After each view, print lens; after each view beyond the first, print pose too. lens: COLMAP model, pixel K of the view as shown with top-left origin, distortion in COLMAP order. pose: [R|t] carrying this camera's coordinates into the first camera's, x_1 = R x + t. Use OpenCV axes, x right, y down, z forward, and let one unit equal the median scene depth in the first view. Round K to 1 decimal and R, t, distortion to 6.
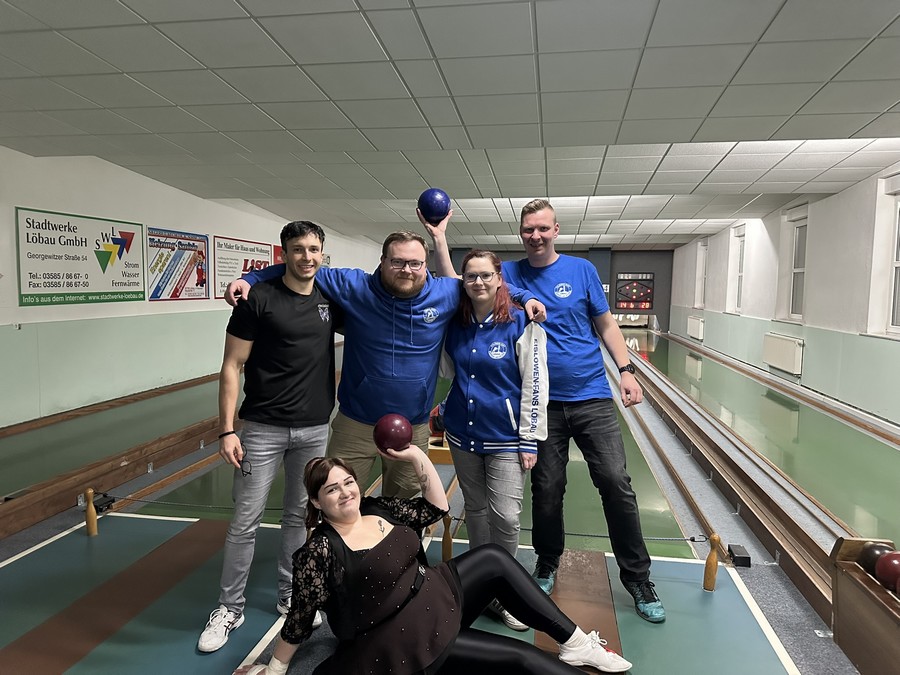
lens RADIAL K [[618.5, 0, 449.0], [0, 618.5, 340.3], [0, 0, 1]] dist [0.000646, -0.022101]
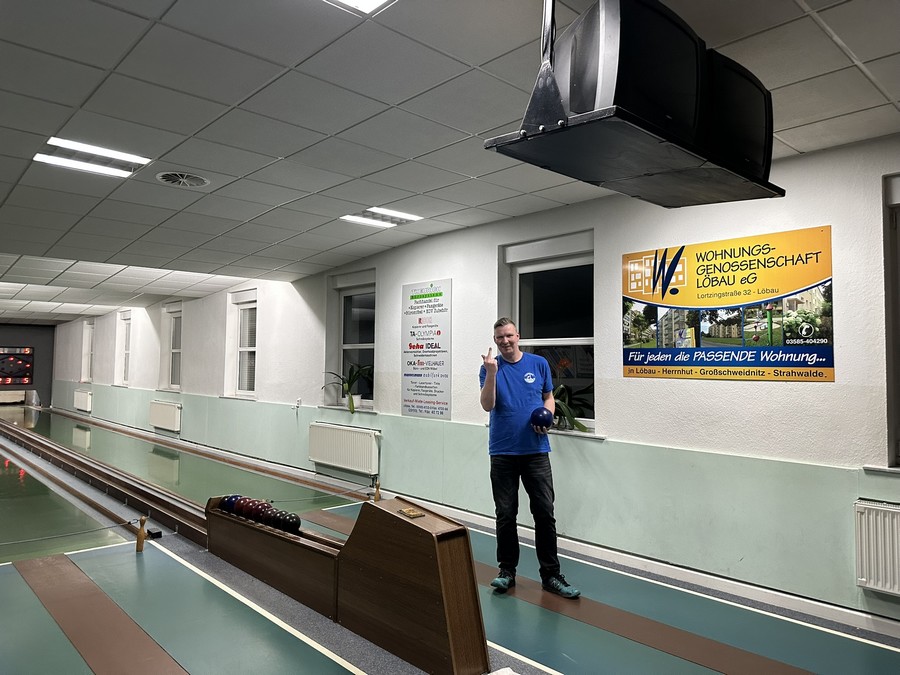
lens RADIAL K [[618.5, 0, 454.0], [0, 618.5, 329.4], [0, 0, 1]] dist [0.000646, -0.022101]
pose [[0.585526, 0.038170, 0.809755, -0.095369], [0.069291, 0.992879, -0.096906, 0.005522], [-0.807687, 0.112849, 0.578711, -0.151340]]
